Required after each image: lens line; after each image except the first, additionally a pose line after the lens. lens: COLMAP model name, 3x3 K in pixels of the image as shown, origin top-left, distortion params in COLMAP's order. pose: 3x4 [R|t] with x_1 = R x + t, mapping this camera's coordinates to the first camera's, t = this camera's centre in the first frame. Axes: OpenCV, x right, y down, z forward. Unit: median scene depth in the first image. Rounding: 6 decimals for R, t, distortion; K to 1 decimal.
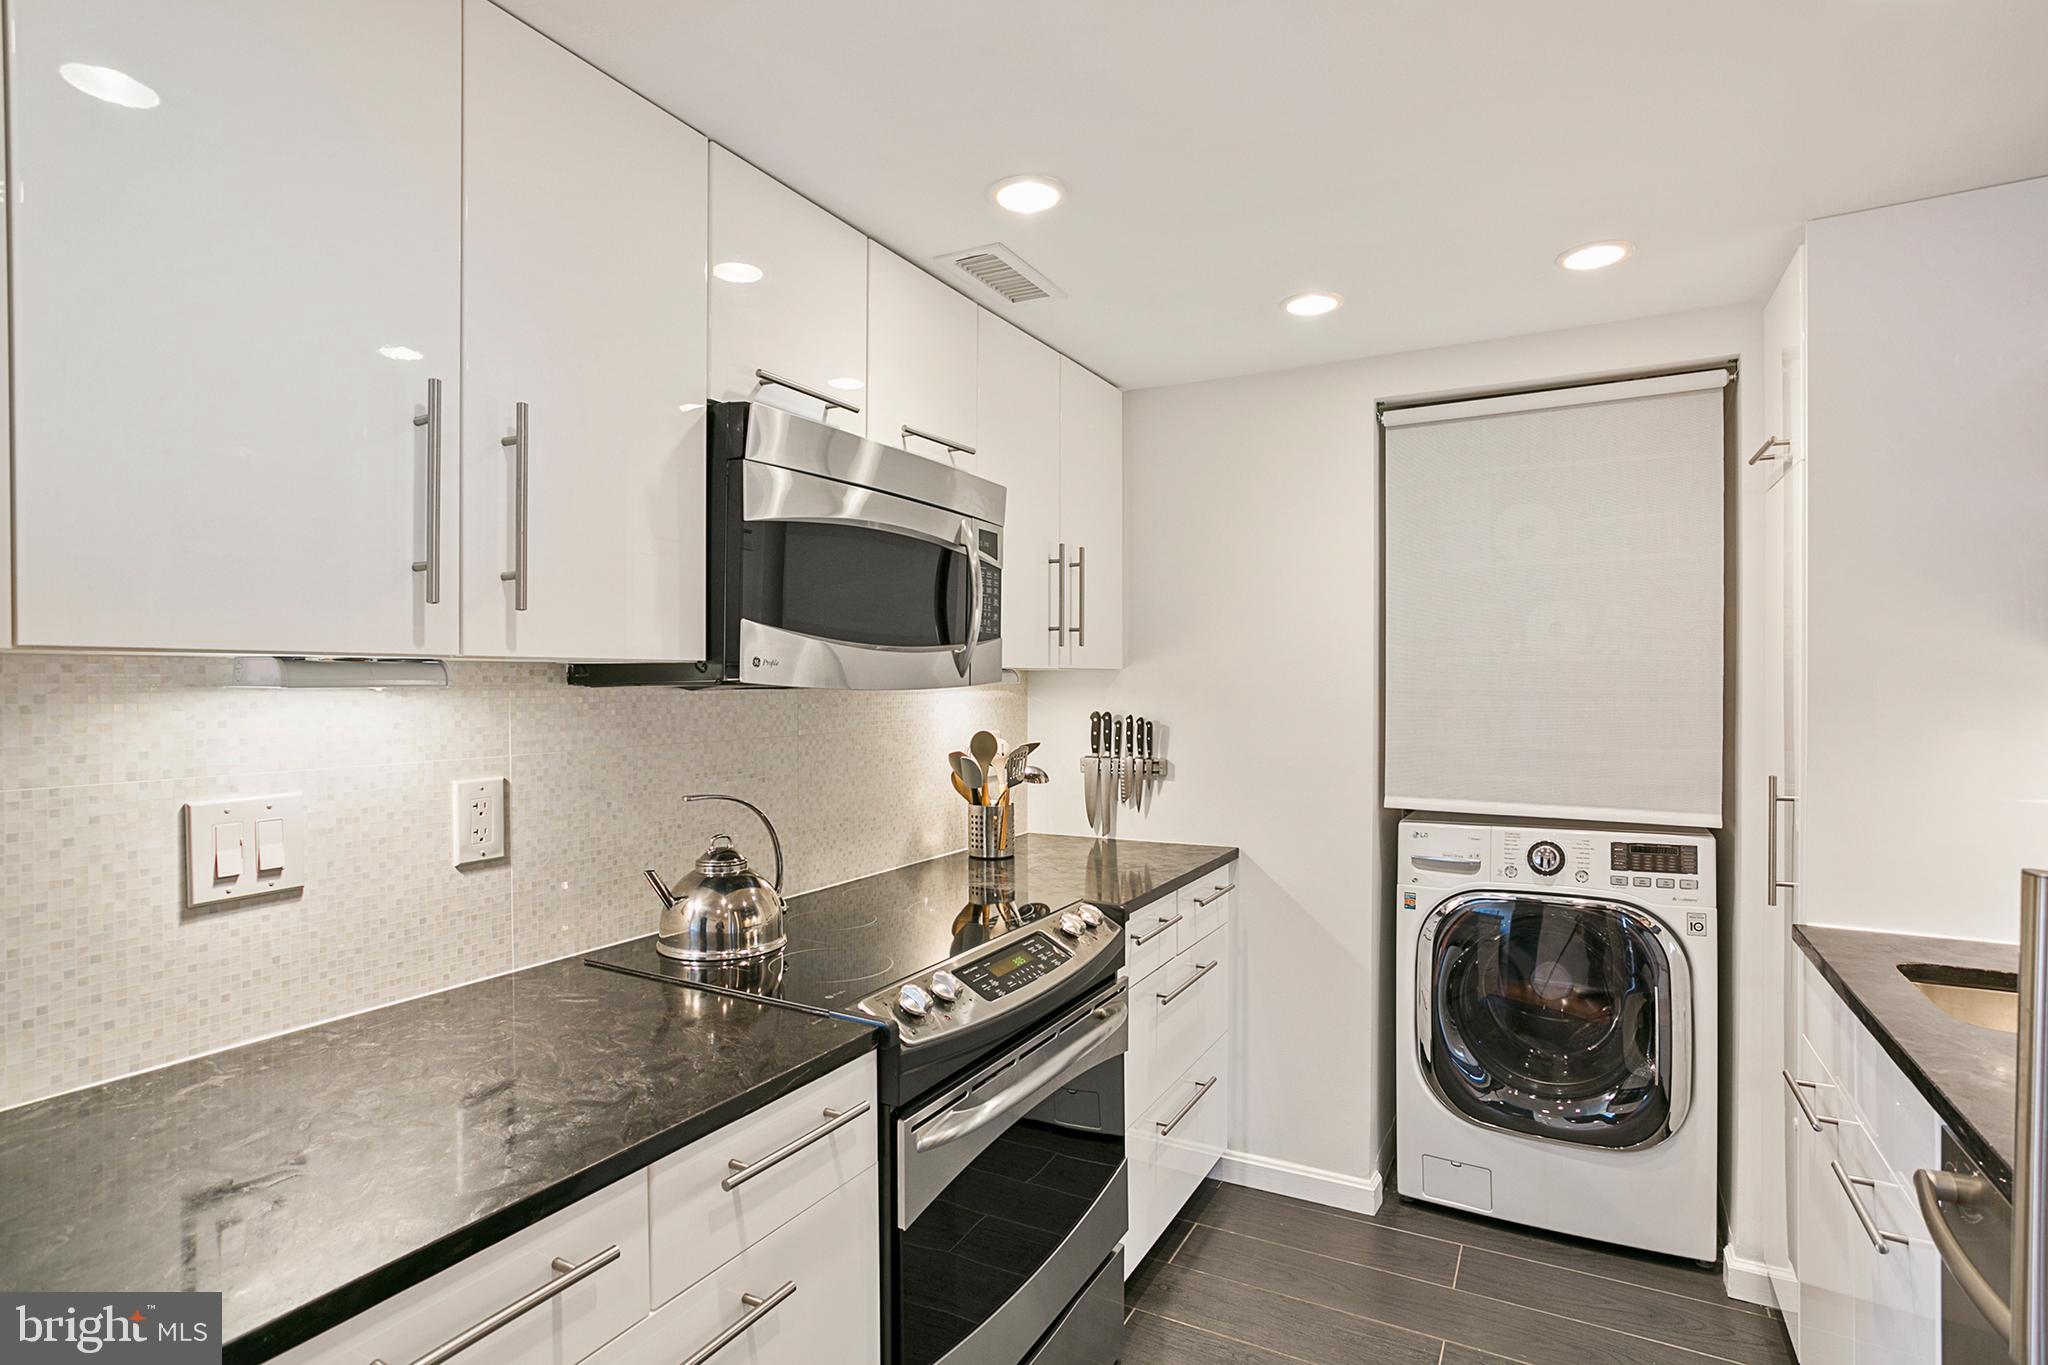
lens RADIAL K [[1016.6, 0, 1016.9], [0, 1016.6, 681.5], [0, 0, 1]] dist [-0.054861, 0.035818]
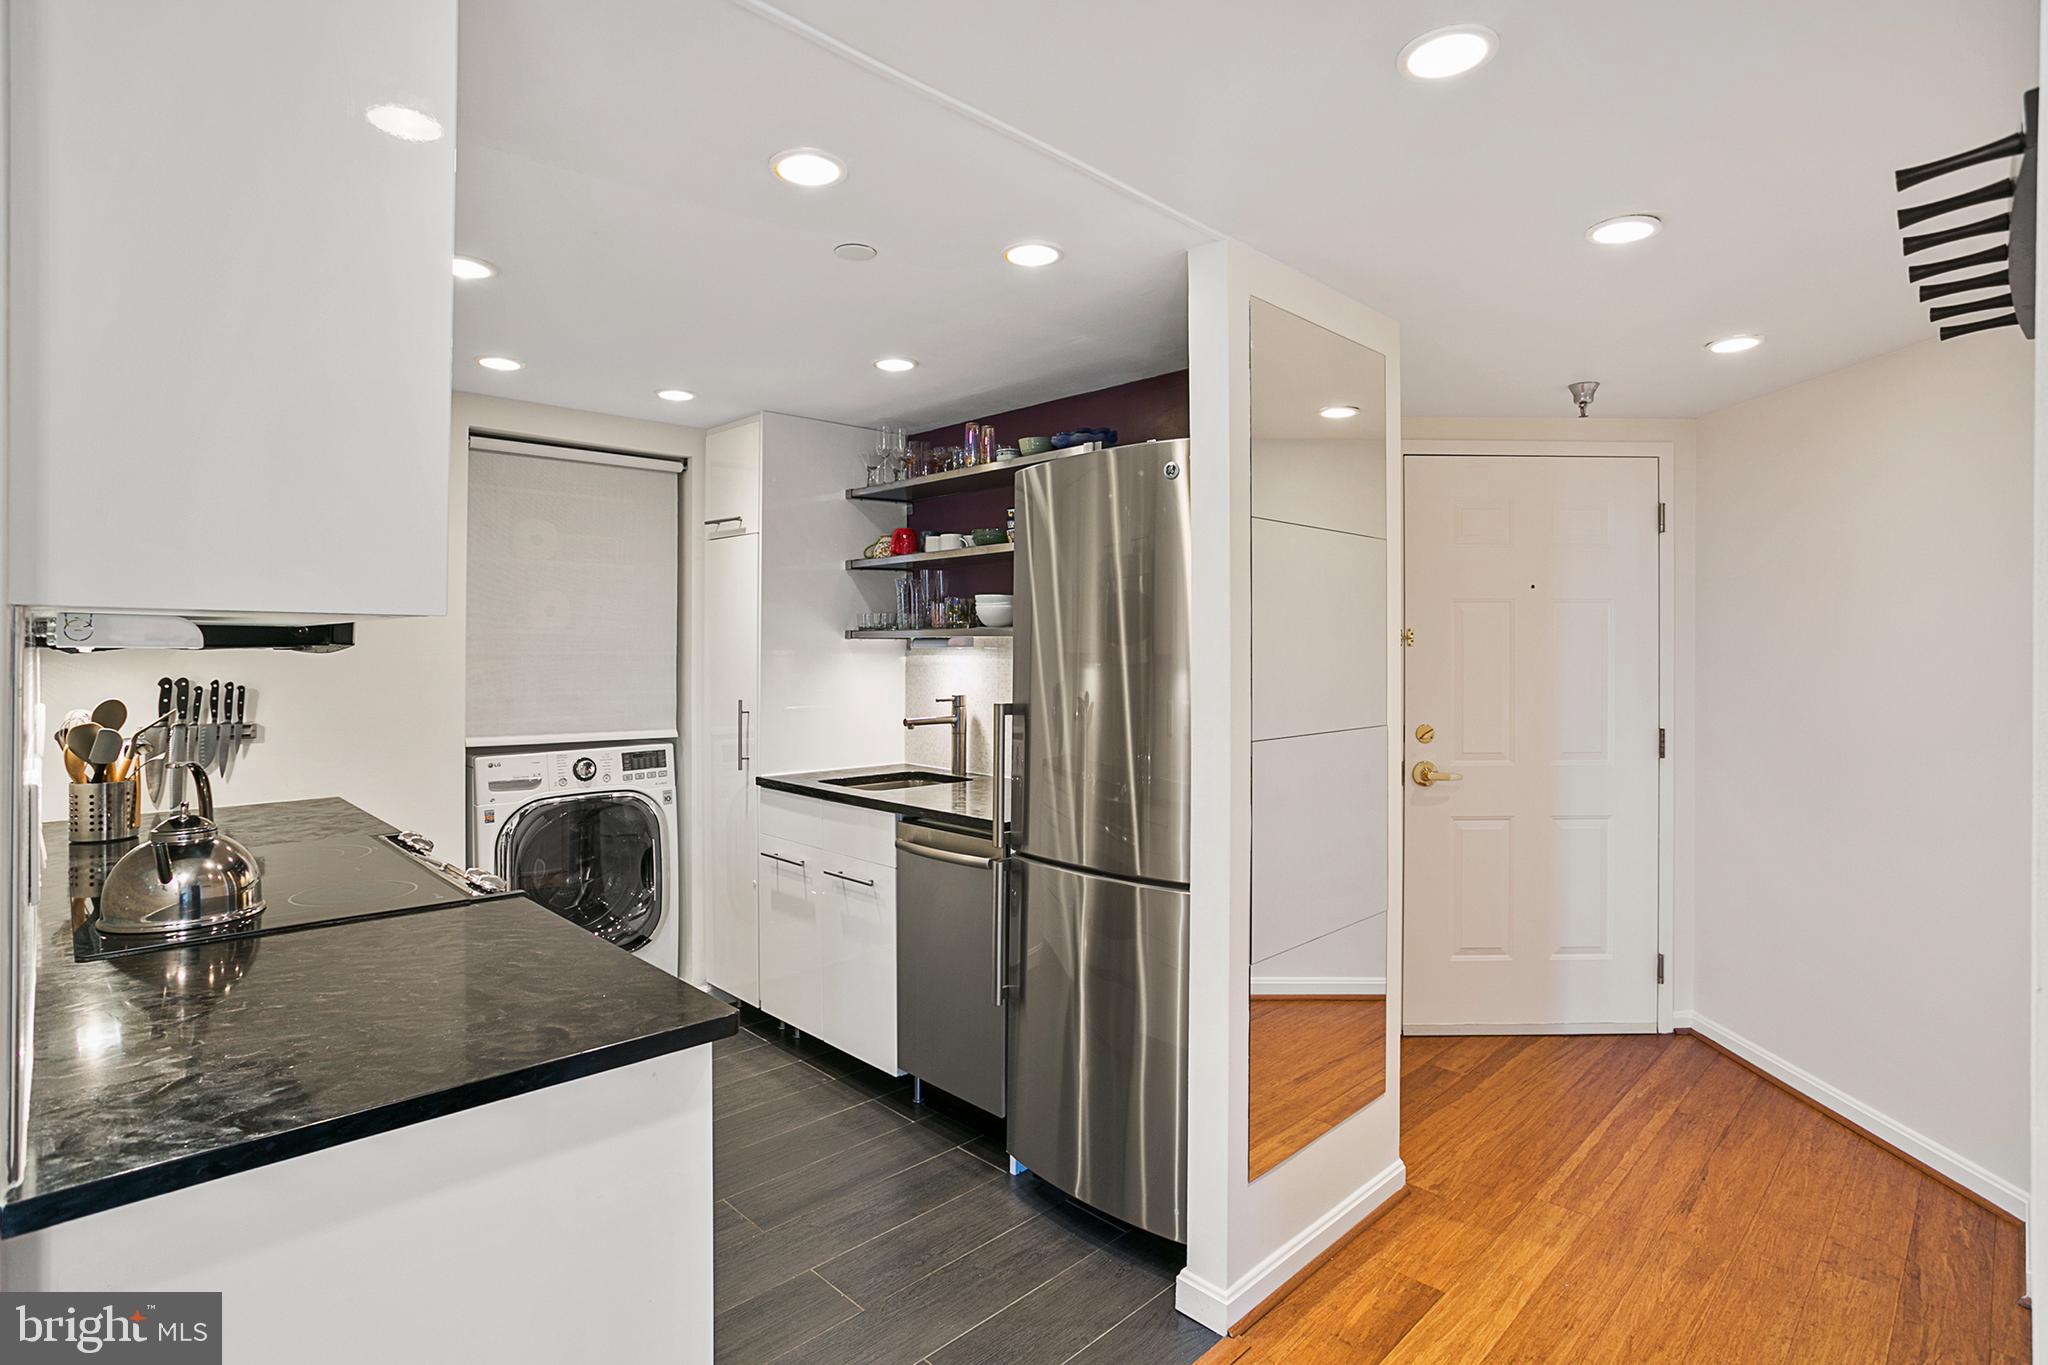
lens RADIAL K [[1020.0, 0, 1020.8], [0, 1020.0, 647.4], [0, 0, 1]] dist [-0.069465, 0.035778]
pose [[0.291367, 0.006907, 0.956586, -0.740172], [-0.003547, 0.999975, -0.006140, 0.005520], [-0.956605, -0.001605, 0.291384, -0.038887]]
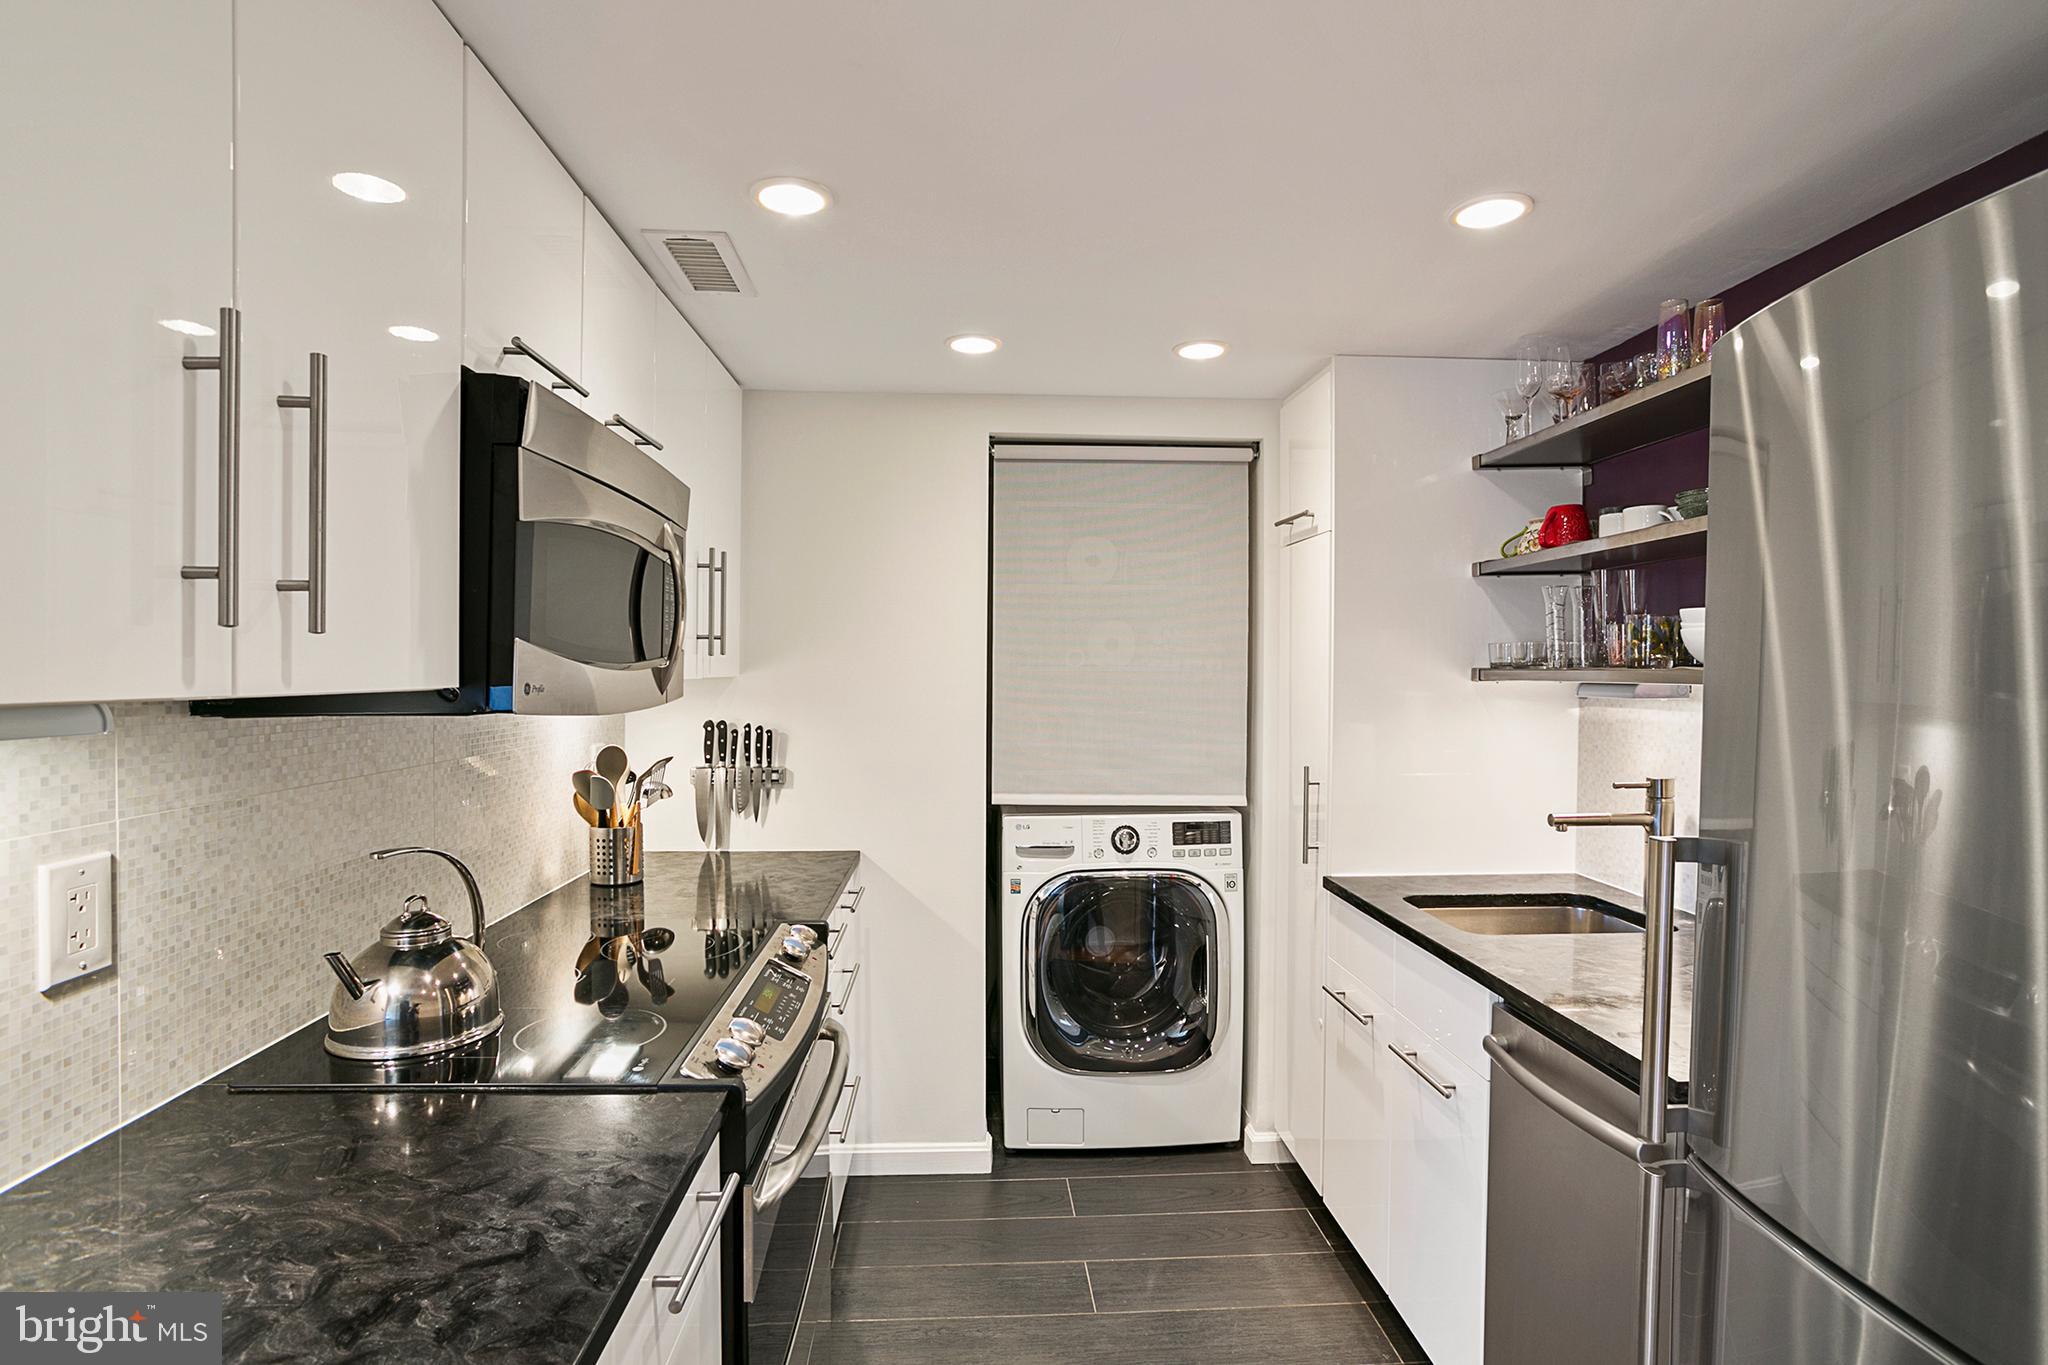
lens RADIAL K [[1016.6, 0, 1016.9], [0, 1016.6, 681.5], [0, 0, 1]] dist [-0.054861, 0.035818]
pose [[0.849089, 0.000681, 0.528250, -0.232135], [-0.007303, 0.999919, 0.010450, -0.024429], [-0.528200, -0.012731, 0.849025, 0.051538]]
